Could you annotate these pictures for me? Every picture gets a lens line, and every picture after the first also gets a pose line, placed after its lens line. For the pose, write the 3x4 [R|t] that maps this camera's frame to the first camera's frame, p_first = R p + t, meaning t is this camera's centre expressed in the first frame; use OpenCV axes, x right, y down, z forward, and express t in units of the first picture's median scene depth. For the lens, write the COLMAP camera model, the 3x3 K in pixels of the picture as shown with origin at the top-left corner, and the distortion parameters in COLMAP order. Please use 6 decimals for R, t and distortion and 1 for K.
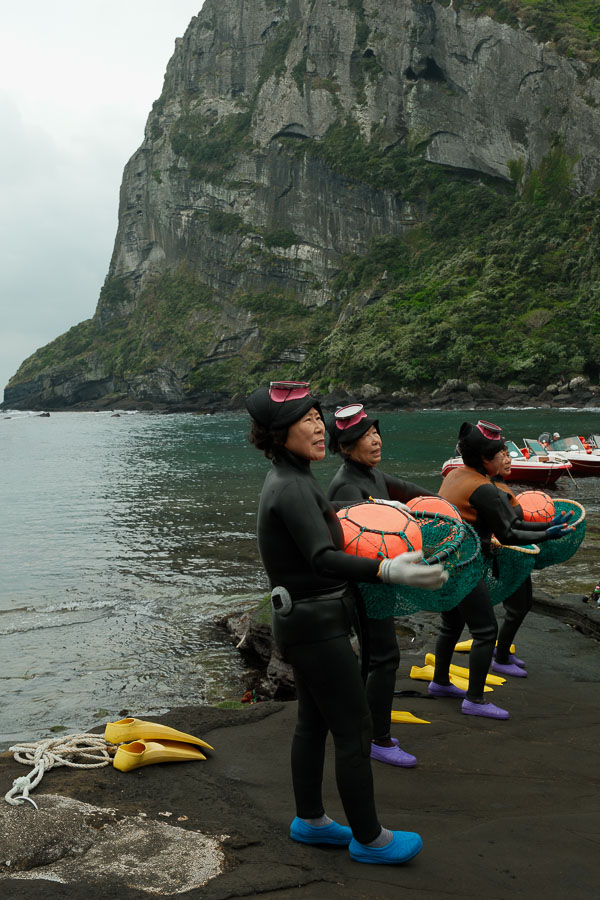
lens RADIAL K [[930.6, 0, 292.5], [0, 930.6, 431.5], [0, 0, 1]] dist [0.011844, 0.000000]
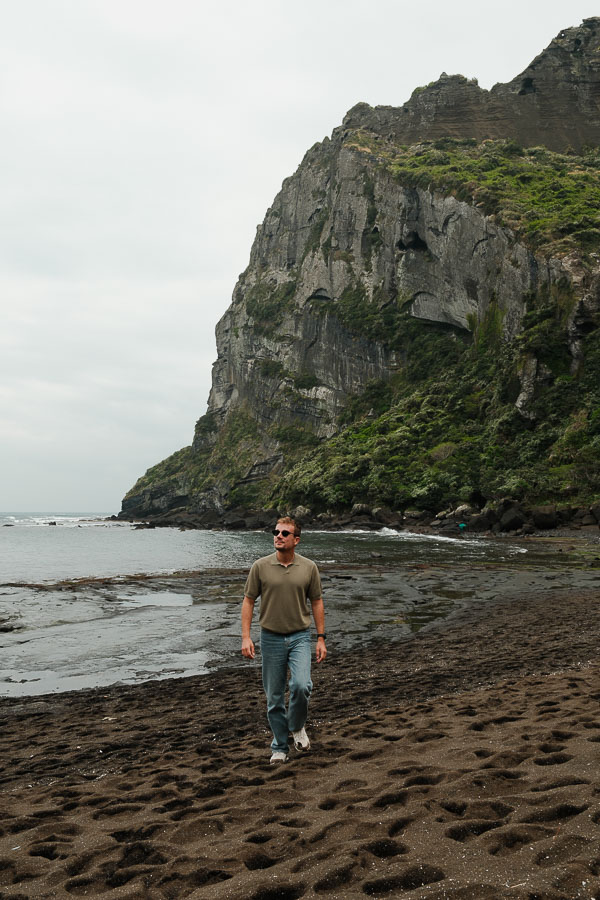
lens RADIAL K [[771.2, 0, 300.3], [0, 771.2, 449.0], [0, 0, 1]] dist [0.005757, 0.019332]
pose [[0.982985, 0.013676, -0.183174, 0.172586], [-0.035019, 0.992887, -0.113794, -0.008359], [0.180315, 0.118272, 0.976472, 0.042505]]
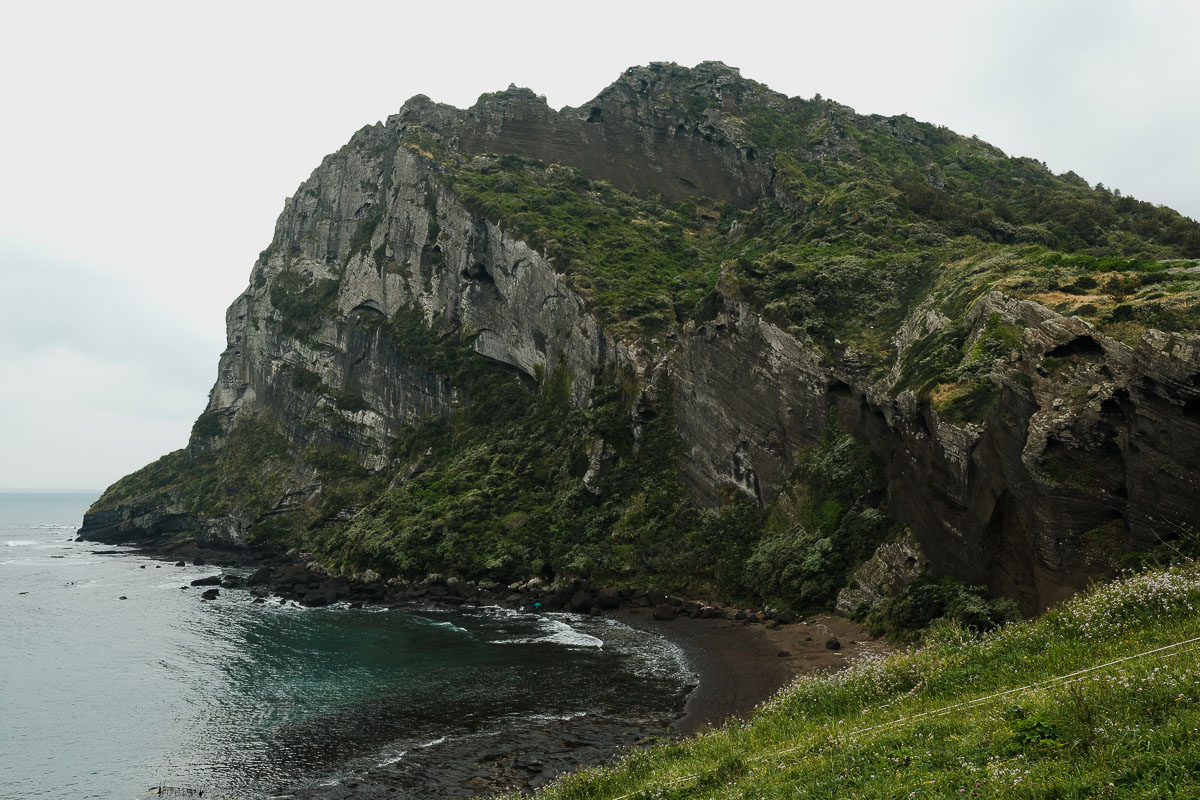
lens RADIAL K [[960.8, 0, 593.3], [0, 960.8, 397.1], [0, 0, 1]] dist [0.010740, 0.017190]
pose [[0.989425, 0.057535, 0.133146, 0.124104], [-0.038735, 0.989434, -0.139714, -0.072080], [-0.139777, 0.133079, 0.981199, -0.147131]]
